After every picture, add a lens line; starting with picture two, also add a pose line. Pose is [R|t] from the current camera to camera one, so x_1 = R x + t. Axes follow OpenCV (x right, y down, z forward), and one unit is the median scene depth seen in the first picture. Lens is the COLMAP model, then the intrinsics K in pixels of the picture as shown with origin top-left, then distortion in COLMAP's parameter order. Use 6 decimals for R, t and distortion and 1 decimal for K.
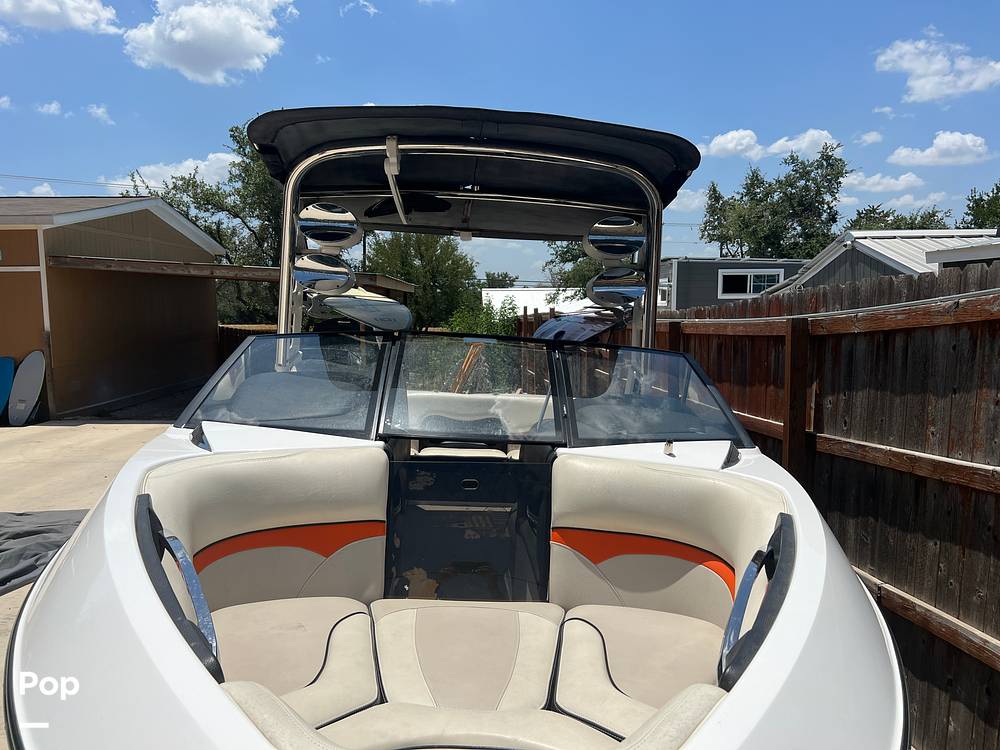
lens RADIAL K [[768.2, 0, 501.0], [0, 768.2, 379.8], [0, 0, 1]] dist [0.011682, -0.025371]
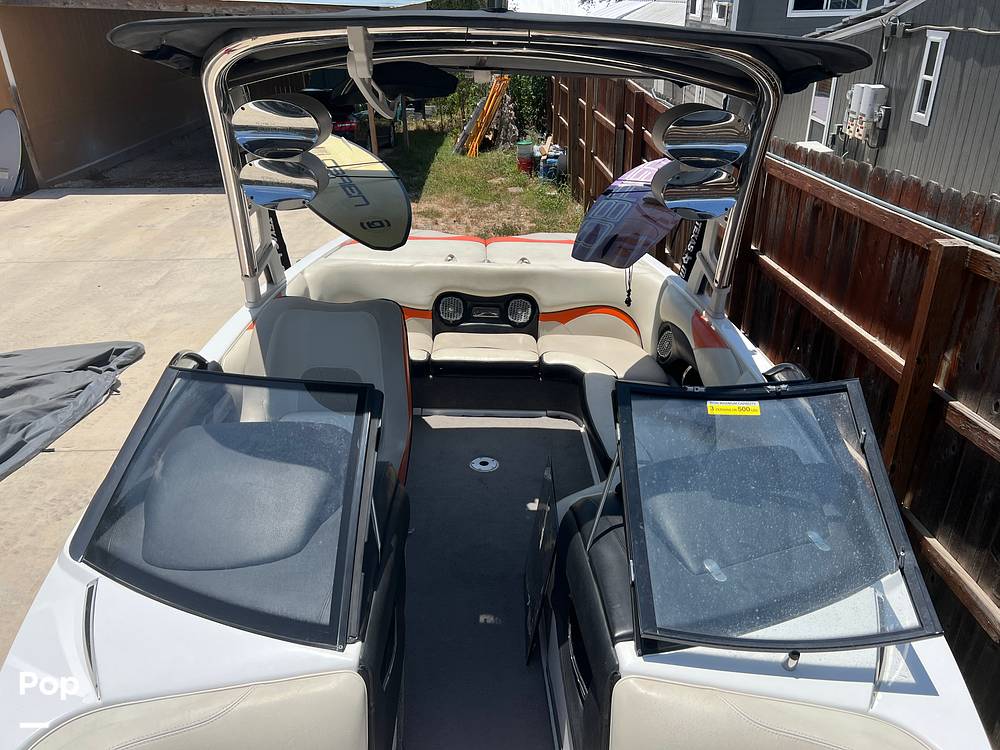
lens RADIAL K [[768.2, 0, 499.0], [0, 768.2, 372.7], [0, 0, 1]] dist [0.011682, -0.025371]
pose [[0.999248, -0.001723, -0.038731, -0.001281], [0.015693, 0.931485, 0.363442, -0.095680], [0.035451, -0.363776, 0.930811, 0.116010]]
